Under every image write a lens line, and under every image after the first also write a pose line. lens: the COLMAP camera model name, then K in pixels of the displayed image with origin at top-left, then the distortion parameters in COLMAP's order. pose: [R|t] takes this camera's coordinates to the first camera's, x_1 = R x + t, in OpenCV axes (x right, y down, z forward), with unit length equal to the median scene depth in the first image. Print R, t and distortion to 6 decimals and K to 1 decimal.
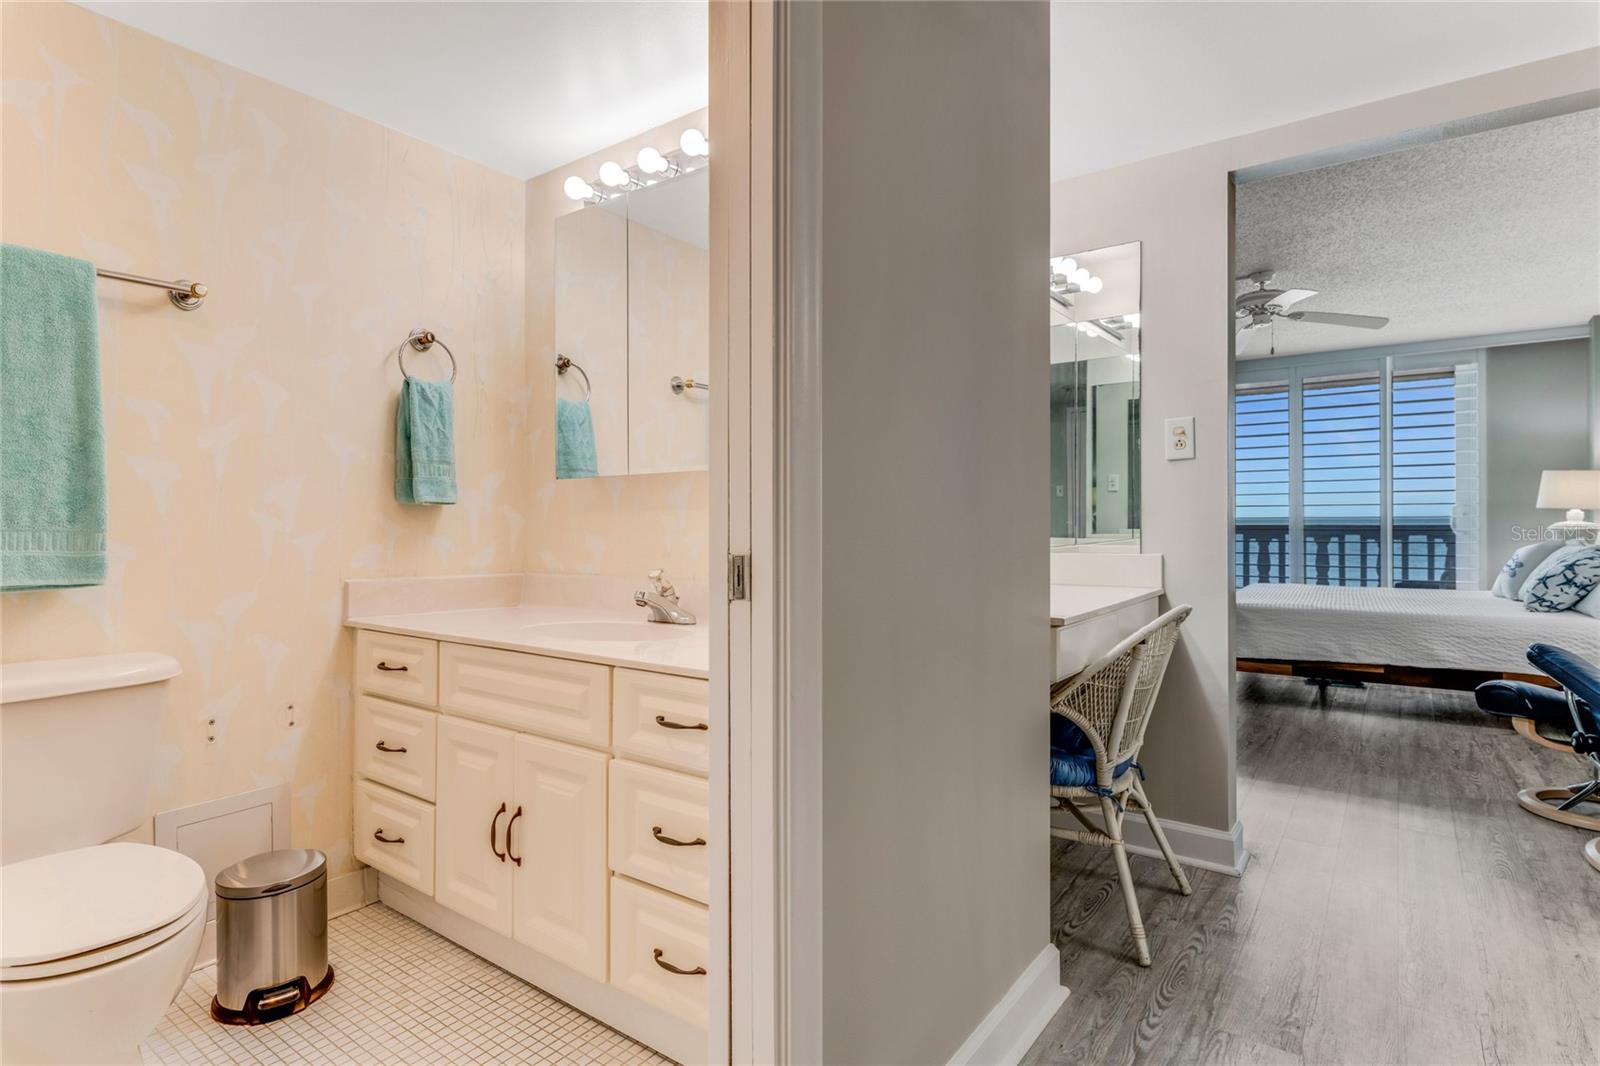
lens RADIAL K [[820.7, 0, 803.2], [0, 820.7, 524.8], [0, 0, 1]] dist [0.004204, -0.000941]
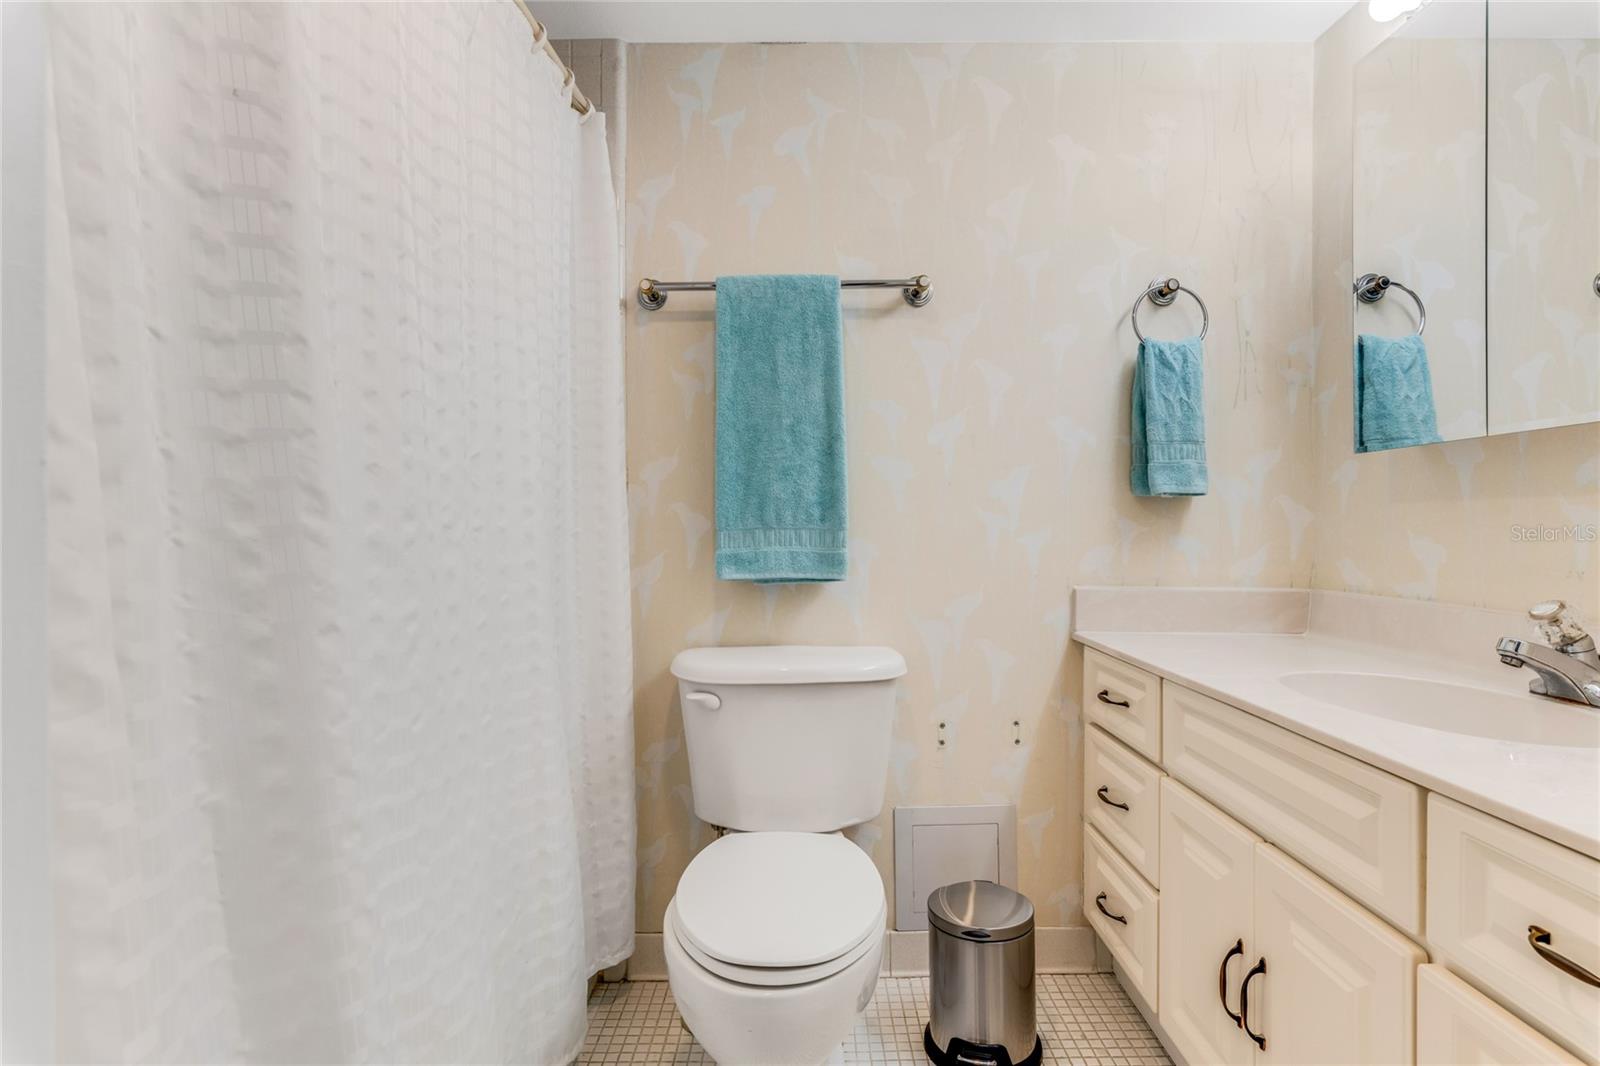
lens RADIAL K [[820.7, 0, 803.2], [0, 820.7, 524.8], [0, 0, 1]] dist [0.004204, -0.000941]
pose [[0.595310, -0.001580, -0.803495, -0.033690], [0.003612, 0.999993, 0.000710, 0.000971], [0.803488, -0.003325, 0.595312, 0.271689]]
